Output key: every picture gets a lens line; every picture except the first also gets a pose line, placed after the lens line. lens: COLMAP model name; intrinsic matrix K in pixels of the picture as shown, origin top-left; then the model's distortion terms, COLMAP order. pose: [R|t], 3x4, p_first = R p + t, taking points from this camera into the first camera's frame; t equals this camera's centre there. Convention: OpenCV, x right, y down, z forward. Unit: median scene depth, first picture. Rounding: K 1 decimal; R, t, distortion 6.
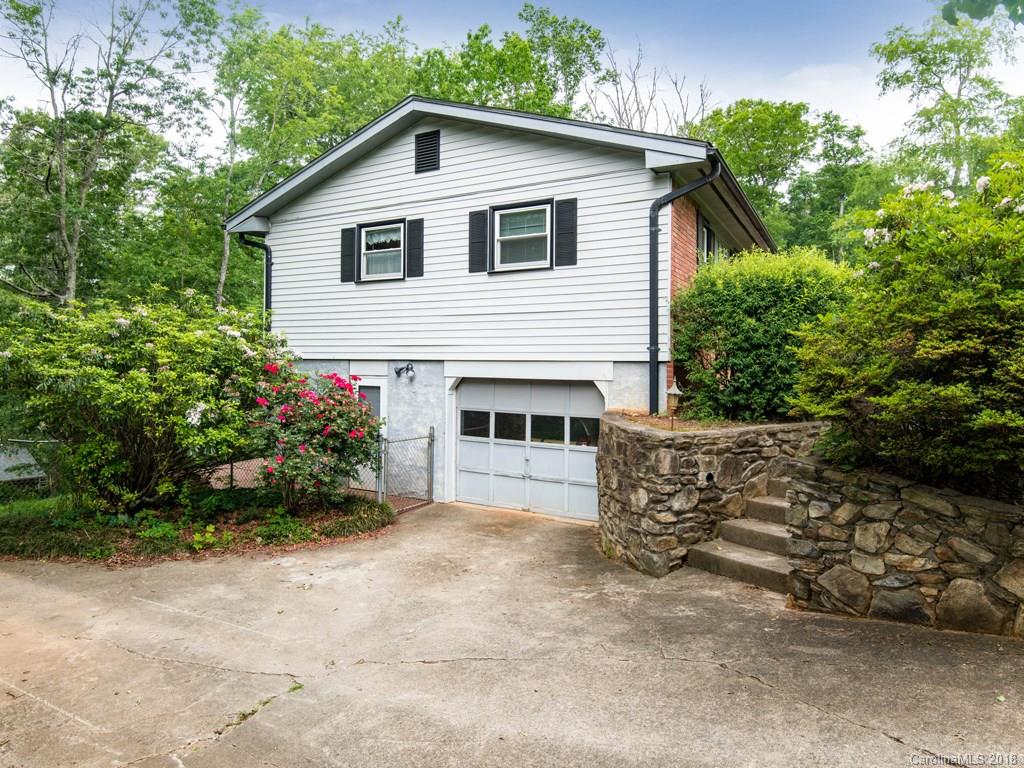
lens RADIAL K [[626.6, 0, 511.2], [0, 626.6, 377.1], [0, 0, 1]] dist [-0.002817, -0.000682]
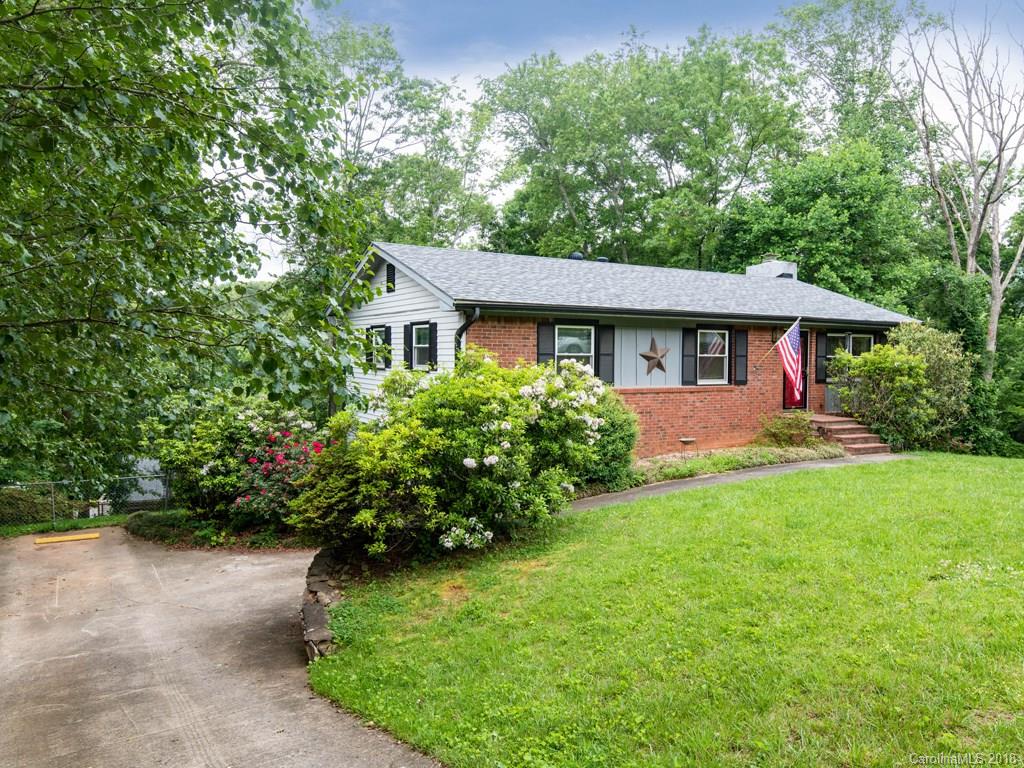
lens RADIAL K [[712.8, 0, 513.8], [0, 712.8, 384.8], [0, 0, 1]] dist [0.020764, 0.002907]
pose [[0.877398, 0.006706, -0.479716, 0.909962], [-0.009474, 0.999950, -0.003349, -0.130732], [0.479670, 0.007483, 0.877417, -0.261153]]
